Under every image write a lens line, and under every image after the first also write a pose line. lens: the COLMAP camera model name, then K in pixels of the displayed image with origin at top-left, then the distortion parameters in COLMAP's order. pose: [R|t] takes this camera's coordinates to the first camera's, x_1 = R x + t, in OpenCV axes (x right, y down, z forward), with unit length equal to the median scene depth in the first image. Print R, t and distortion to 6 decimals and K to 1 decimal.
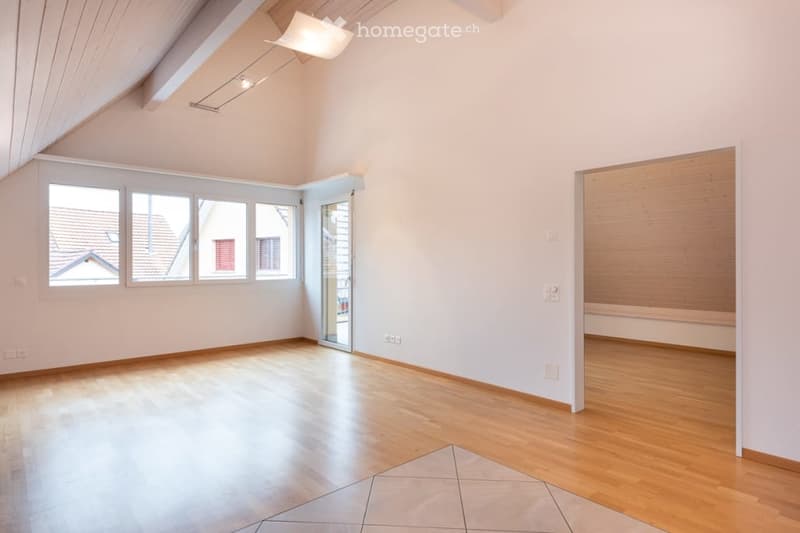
lens RADIAL K [[500.2, 0, 400.0], [0, 500.2, 278.0], [0, 0, 1]] dist [0.006761, 0.001004]
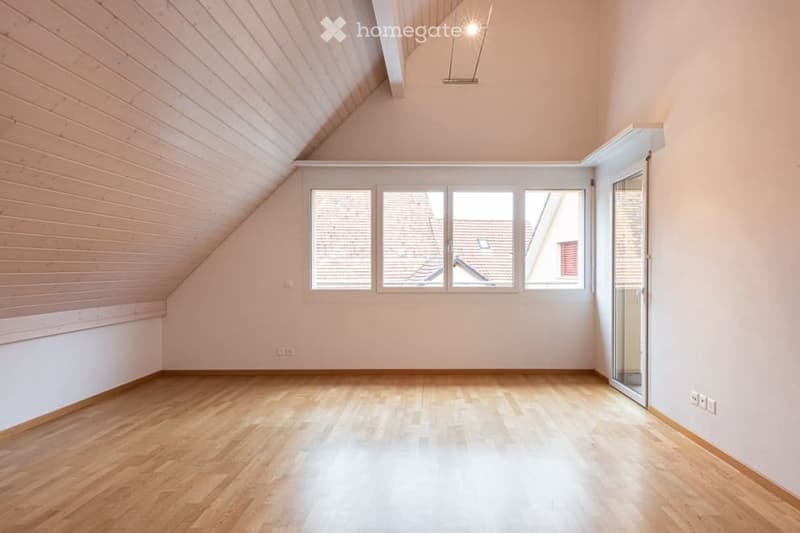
lens RADIAL K [[500.2, 0, 400.0], [0, 500.2, 278.0], [0, 0, 1]] dist [0.006761, 0.001004]
pose [[0.717024, 0.015743, -0.696870, 0.121825], [-0.023302, 0.999728, -0.001390, -0.008048], [0.696659, 0.017235, 0.717196, 0.325160]]
